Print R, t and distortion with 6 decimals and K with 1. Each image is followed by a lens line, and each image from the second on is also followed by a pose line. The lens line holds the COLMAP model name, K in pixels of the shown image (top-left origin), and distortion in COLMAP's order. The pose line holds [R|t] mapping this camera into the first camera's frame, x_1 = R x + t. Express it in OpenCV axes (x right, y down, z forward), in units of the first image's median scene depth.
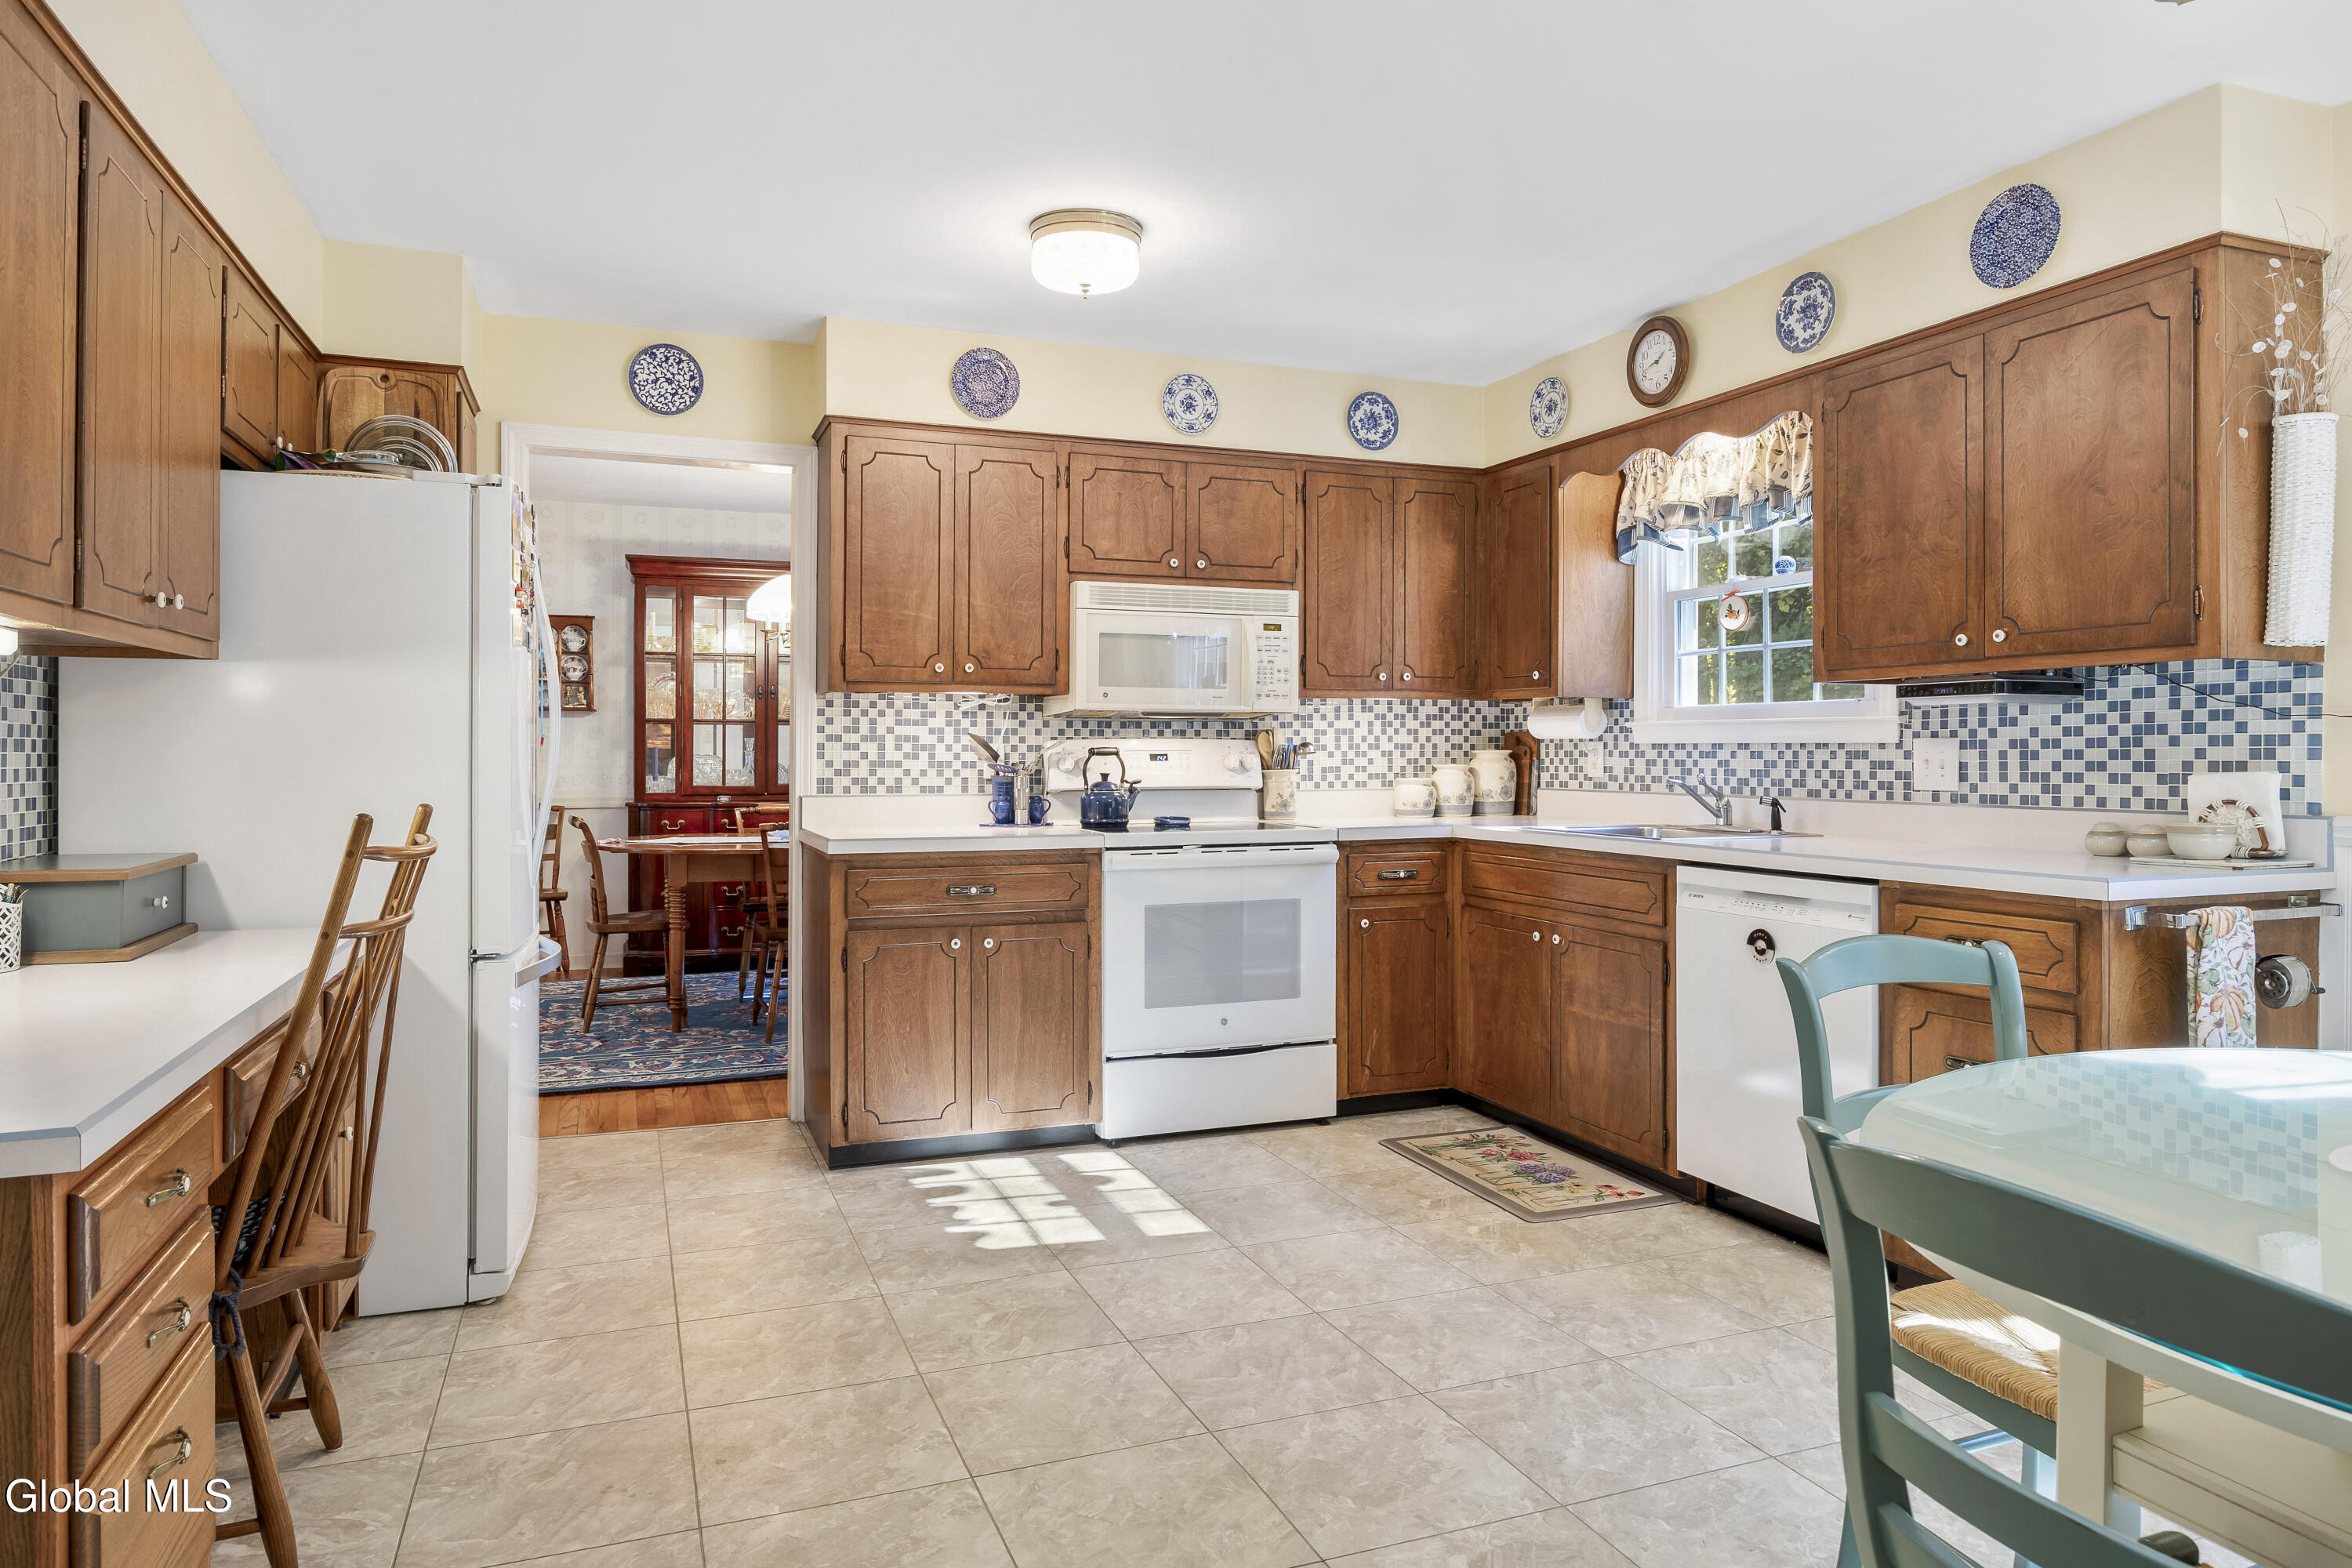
lens RADIAL K [[1431.5, 0, 1160.4], [0, 1431.5, 762.9], [0, 0, 1]] dist [-0.000367, -0.002656]
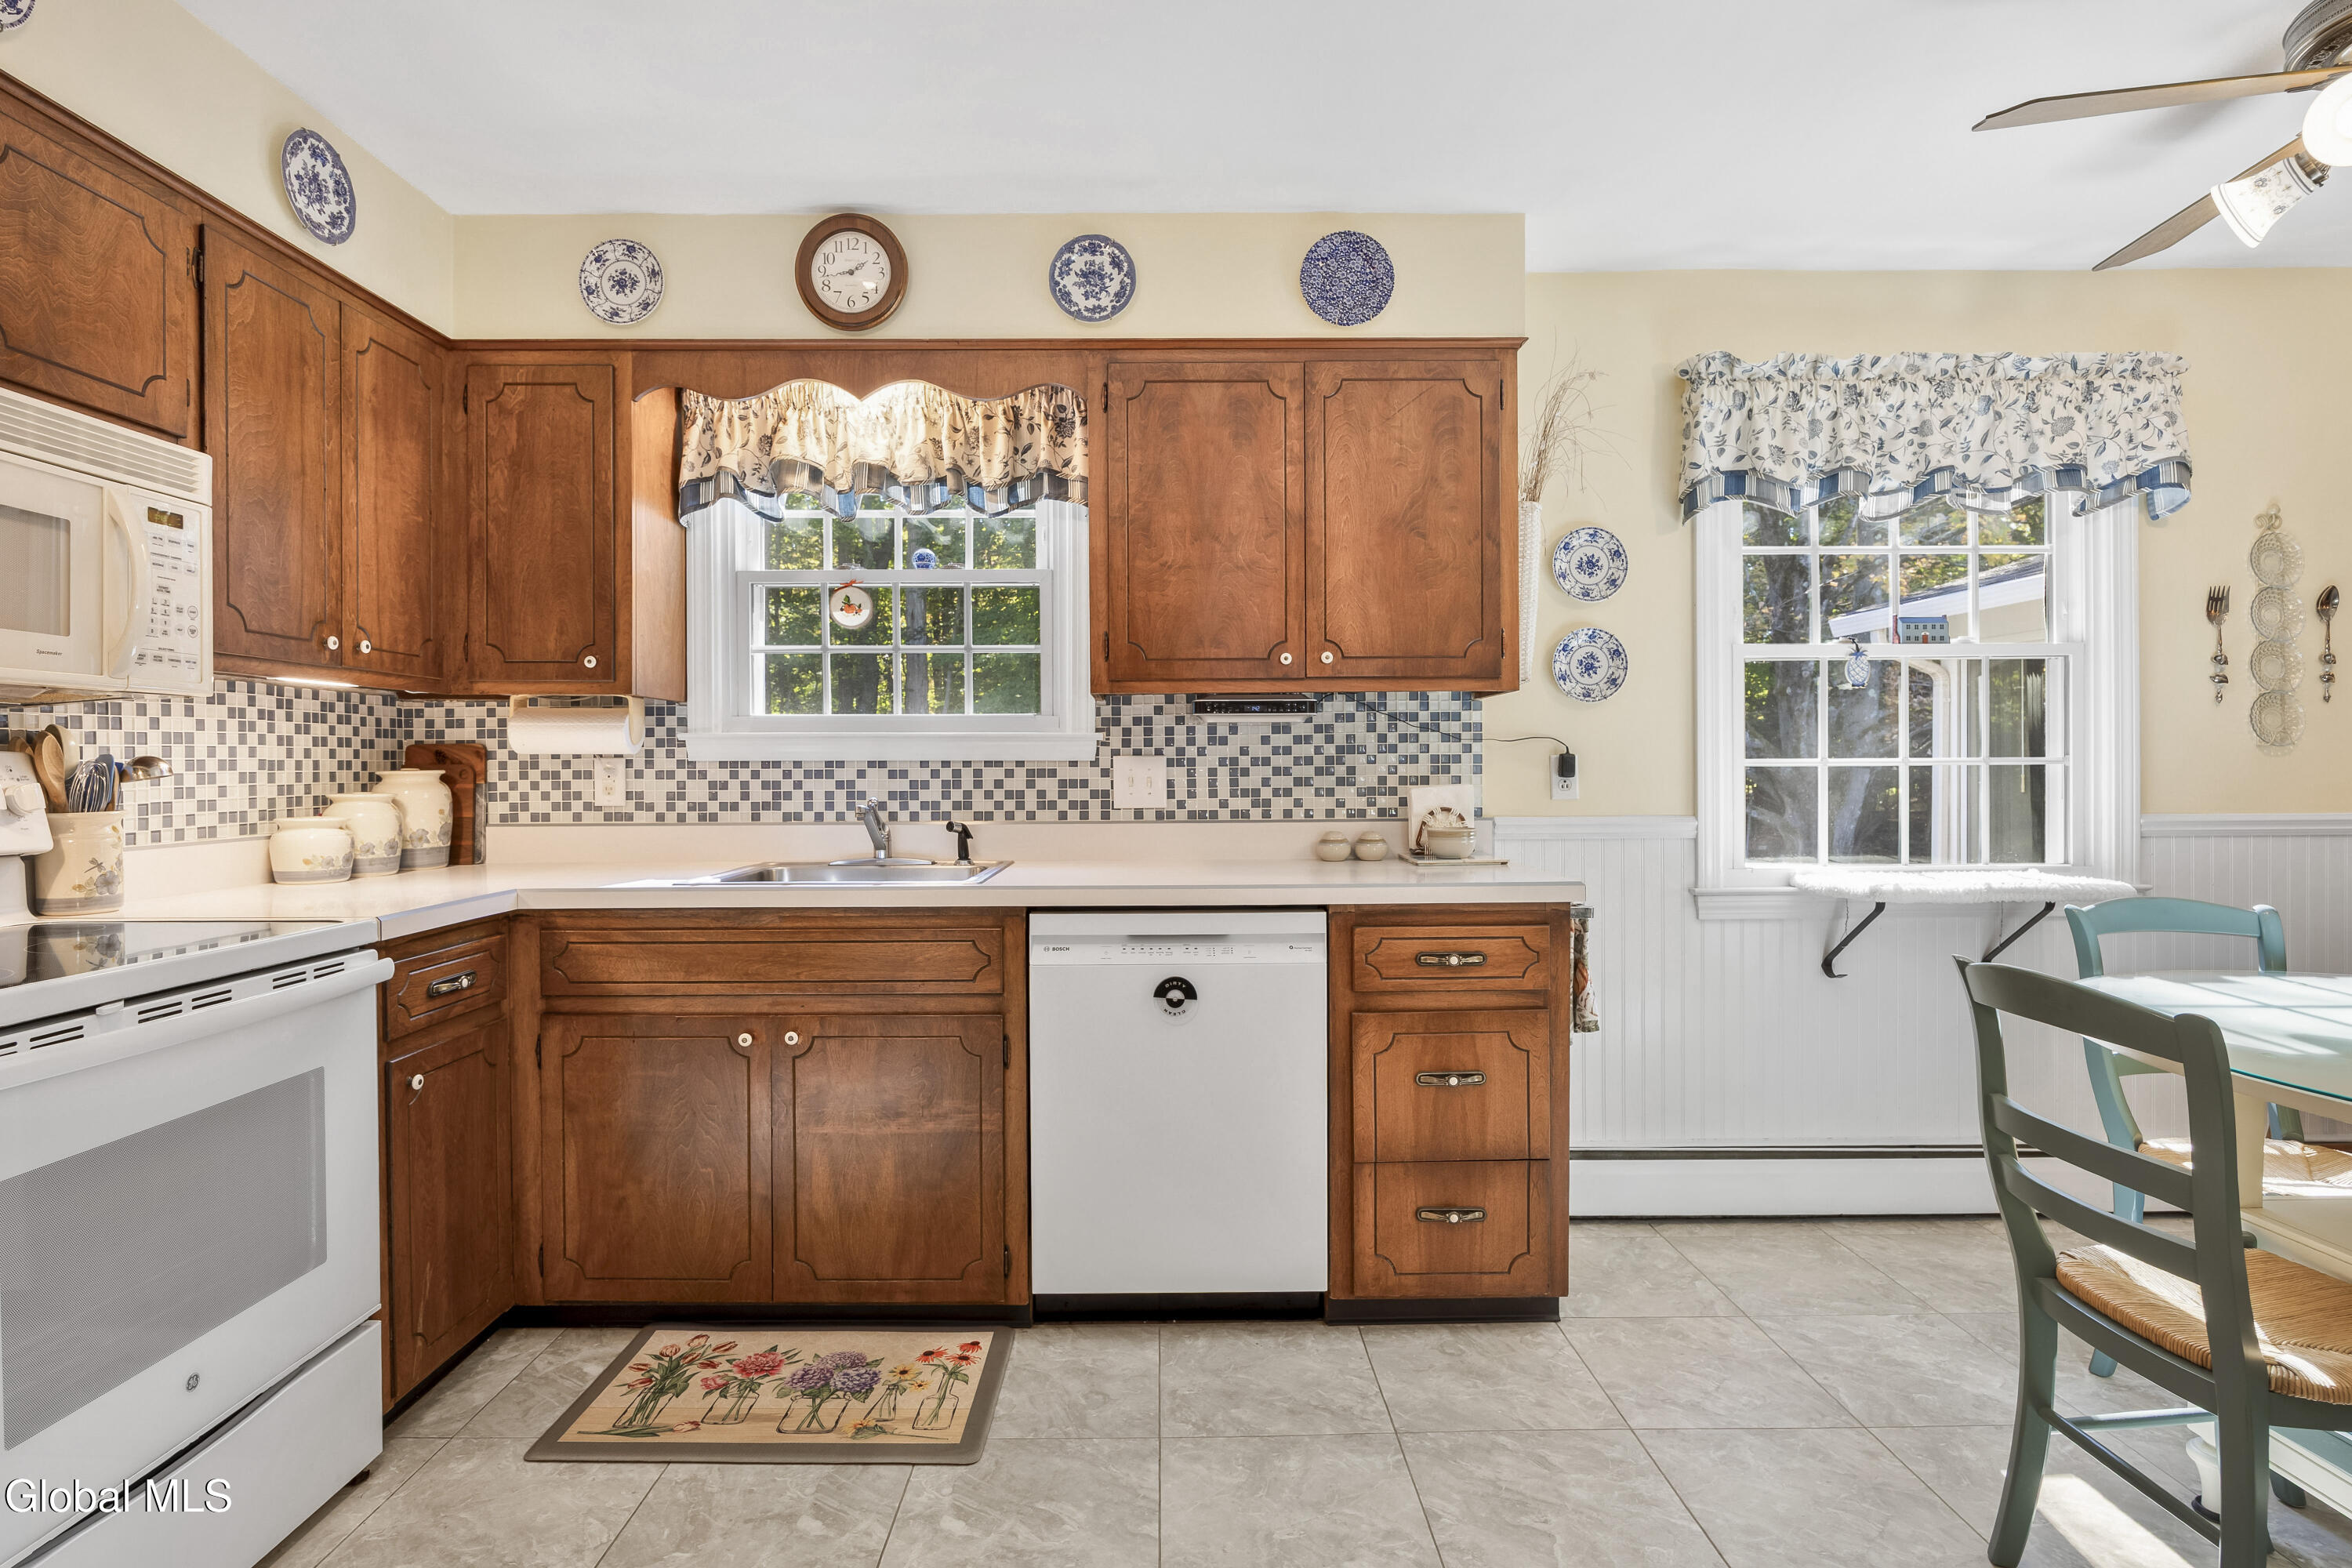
lens RADIAL K [[1165.7, 0, 1166.2], [0, 1165.7, 782.3], [0, 0, 1]] dist [-0.014479, 0.001109]
pose [[0.352122, -0.014146, 0.935847, -0.179864], [0.011726, 0.999874, 0.010702, -0.006149], [-0.935881, 0.007206, 0.352244, 0.584675]]
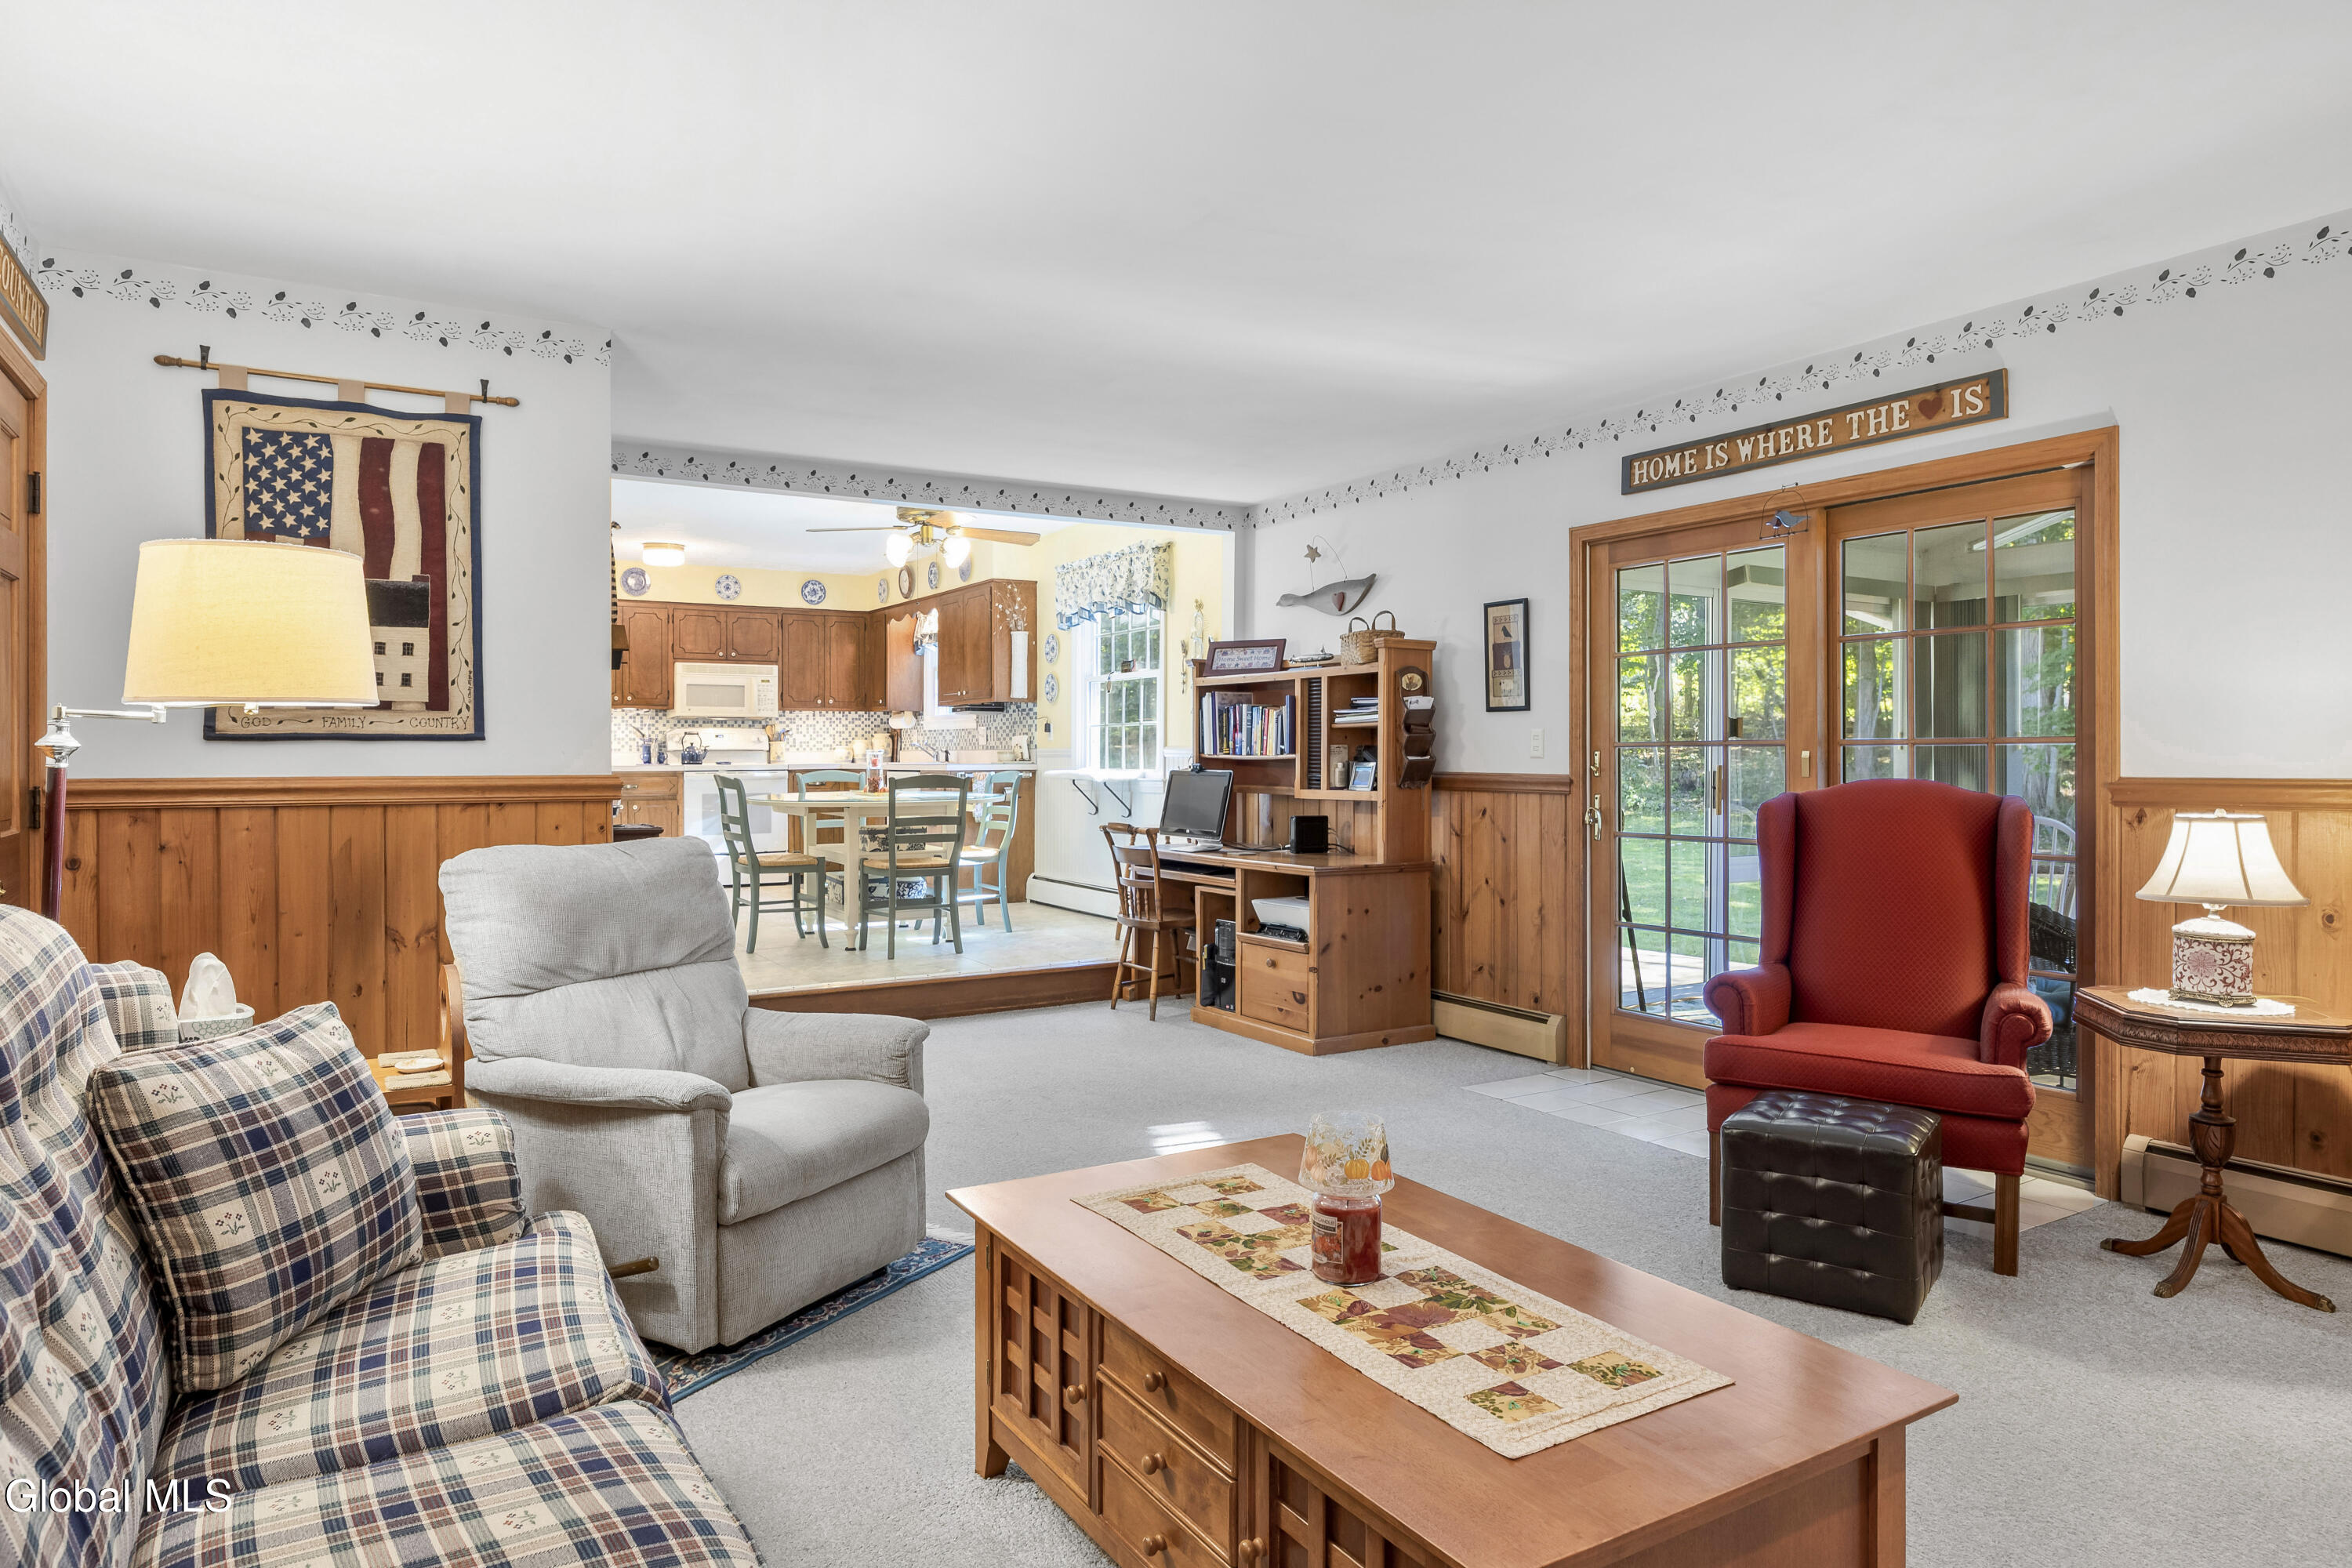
lens RADIAL K [[1431.5, 0, 1190.2], [0, 1431.5, 763.6], [0, 0, 1]] dist [-0.000367, -0.002656]
pose [[0.982682, -0.005244, 0.185223, 0.352740], [0.005760, 0.999981, -0.002245, 0.055563], [-0.185208, 0.003273, 0.982694, -1.567821]]
